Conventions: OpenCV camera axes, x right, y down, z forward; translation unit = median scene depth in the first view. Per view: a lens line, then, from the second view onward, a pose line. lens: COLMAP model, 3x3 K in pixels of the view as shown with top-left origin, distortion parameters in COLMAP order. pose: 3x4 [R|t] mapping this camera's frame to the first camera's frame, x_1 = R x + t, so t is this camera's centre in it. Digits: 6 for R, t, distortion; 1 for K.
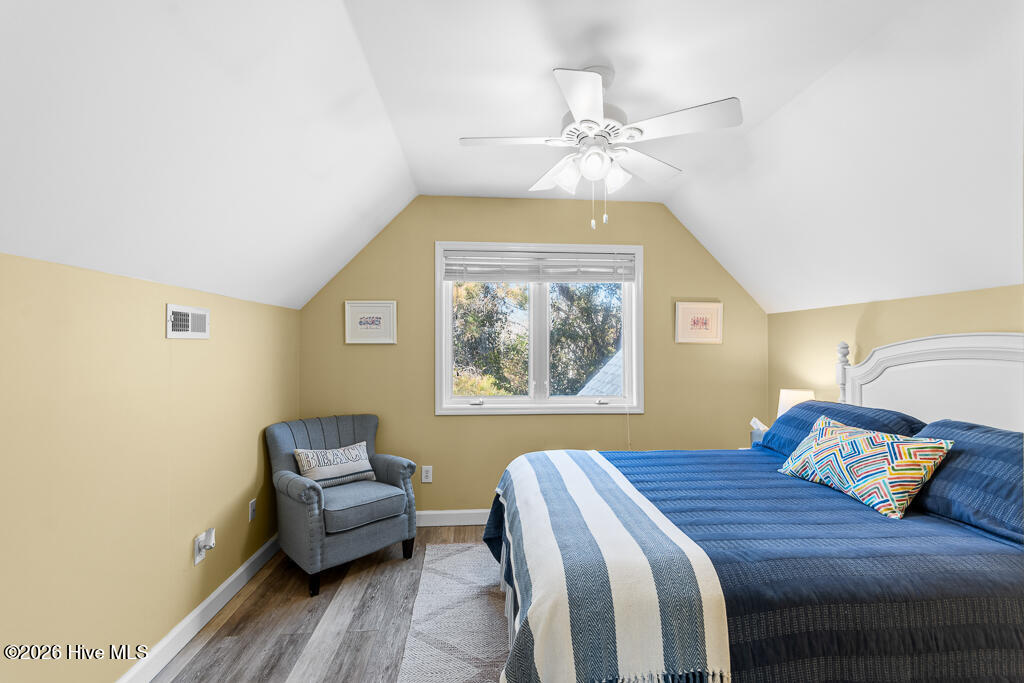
lens RADIAL K [[453.7, 0, 509.8], [0, 453.7, 346.4], [0, 0, 1]] dist [0.001857, 0.001667]
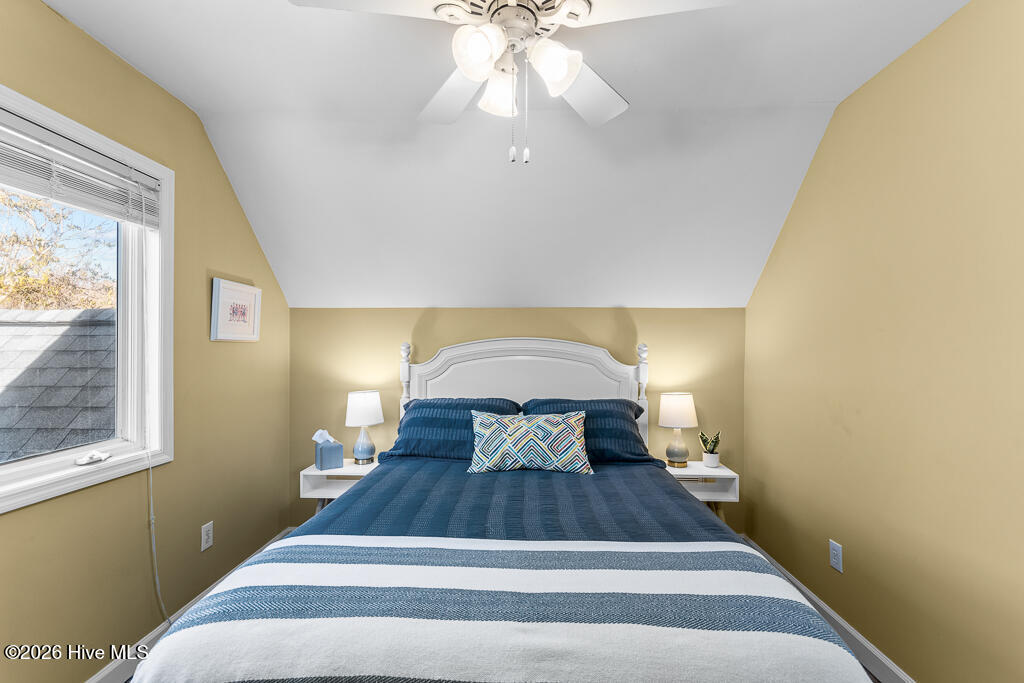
lens RADIAL K [[453.7, 0, 516.1], [0, 453.7, 350.0], [0, 0, 1]] dist [0.001857, 0.001667]
pose [[0.095892, -0.006399, 0.995371, -0.306029], [-0.004442, 0.999967, 0.006856, 0.000207], [-0.995382, -0.005079, 0.095861, 0.640708]]
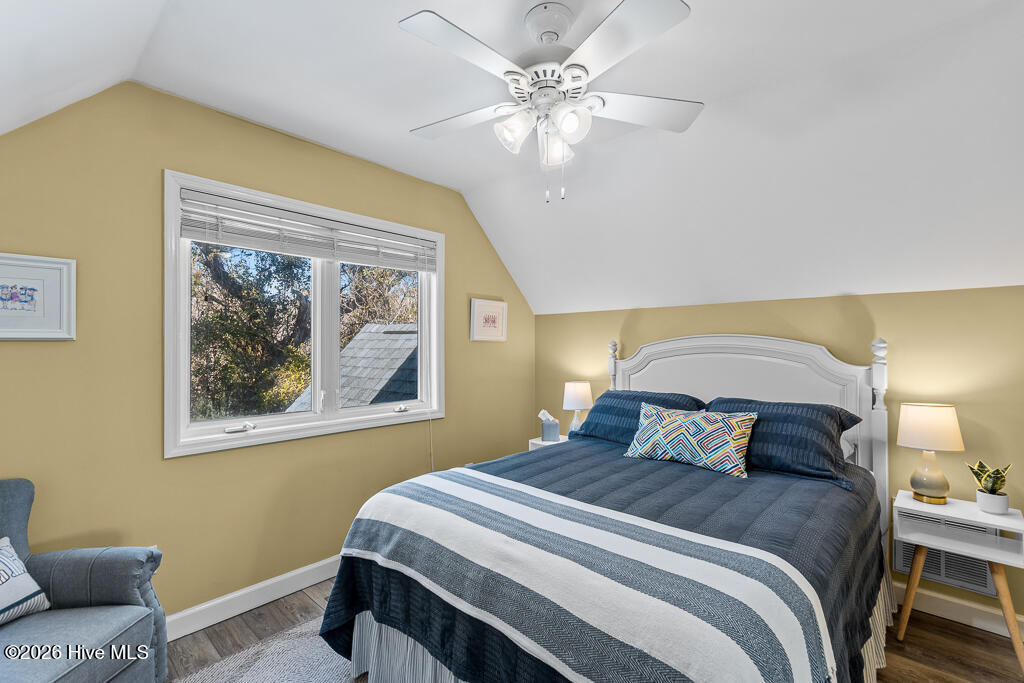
lens RADIAL K [[453.7, 0, 511.8], [0, 453.7, 344.5], [0, 0, 1]] dist [0.001857, 0.001667]
pose [[0.727454, 0.000152, 0.686156, -0.296931], [0.000969, 0.999999, -0.001249, 0.002151], [-0.686155, 0.001574, 0.727453, 0.302972]]
